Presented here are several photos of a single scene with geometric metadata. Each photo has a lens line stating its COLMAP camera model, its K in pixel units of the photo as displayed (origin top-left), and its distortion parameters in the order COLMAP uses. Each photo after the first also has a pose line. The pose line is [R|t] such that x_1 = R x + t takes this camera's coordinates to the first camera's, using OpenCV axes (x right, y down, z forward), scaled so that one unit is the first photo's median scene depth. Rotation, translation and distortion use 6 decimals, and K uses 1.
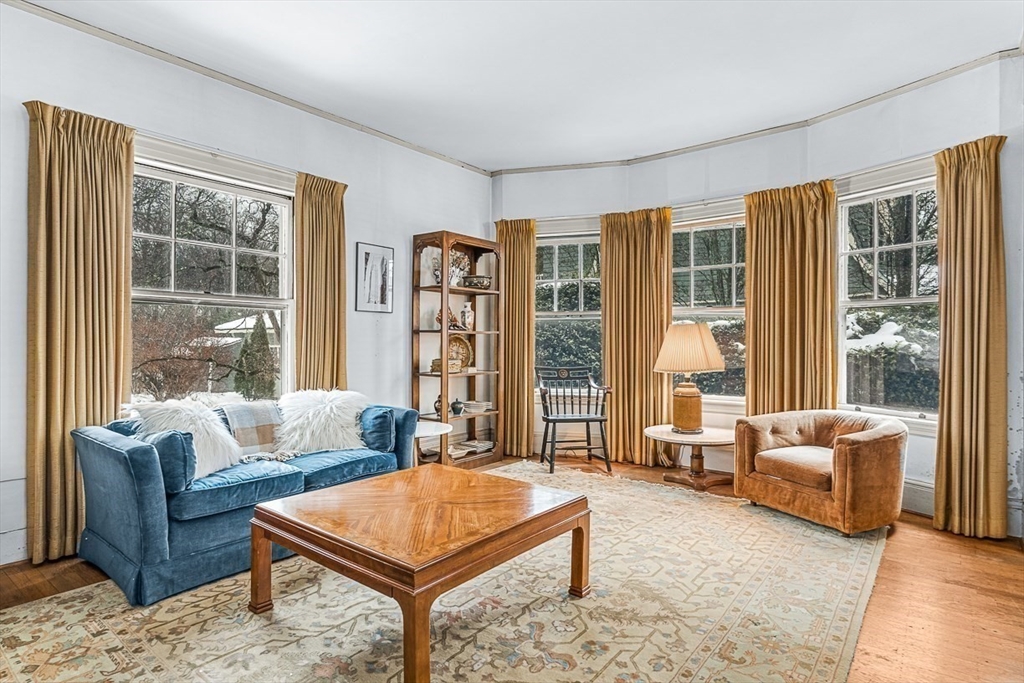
lens RADIAL K [[551.5, 0, 512.6], [0, 551.5, 343.0], [0, 0, 1]] dist [-0.008102, -0.001399]
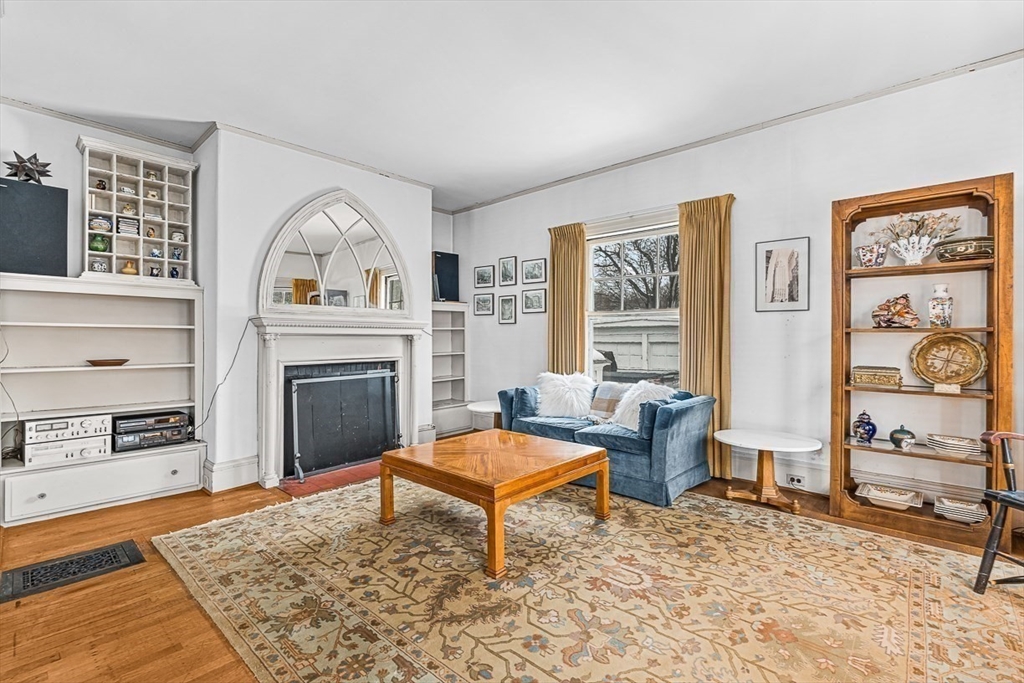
lens RADIAL K [[458.1, 0, 512.5], [0, 458.1, 338.2], [0, 0, 1]] dist [-0.003871, 0.000358]
pose [[-0.070165, -0.001806, -0.997534, 0.734444], [-0.005513, 0.999984, -0.001423, -0.008450], [0.997520, 0.005400, -0.070174, 0.785035]]
